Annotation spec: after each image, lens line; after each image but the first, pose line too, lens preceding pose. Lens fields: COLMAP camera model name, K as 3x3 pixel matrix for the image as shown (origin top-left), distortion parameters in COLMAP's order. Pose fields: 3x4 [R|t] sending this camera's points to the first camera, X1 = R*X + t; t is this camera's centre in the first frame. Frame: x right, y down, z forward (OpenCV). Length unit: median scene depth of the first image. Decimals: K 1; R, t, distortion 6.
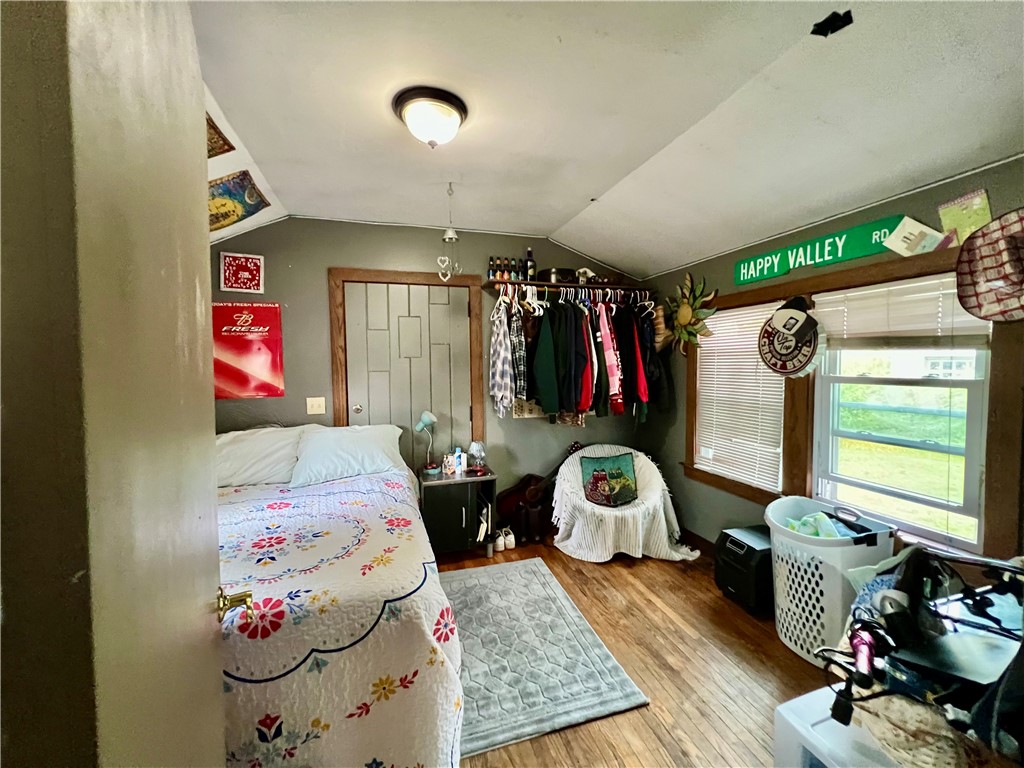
lens RADIAL K [[411.9, 0, 512.2], [0, 411.9, 382.9], [0, 0, 1]] dist [0.006958, -0.000889]
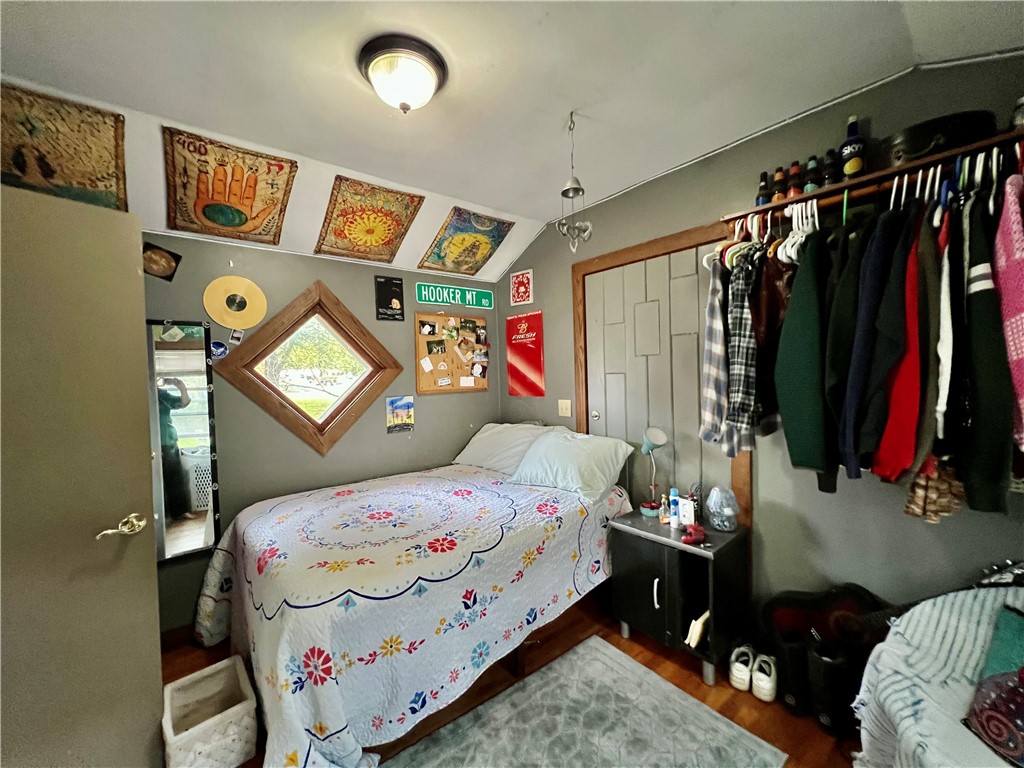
lens RADIAL K [[411.9, 0, 512.8], [0, 411.9, 382.4], [0, 0, 1]] dist [0.006958, -0.000889]
pose [[0.377980, 0.027645, -0.925401, 0.408922], [-0.017300, 0.999590, 0.022795, -0.027141], [0.925652, 0.007393, 0.378303, 0.536379]]
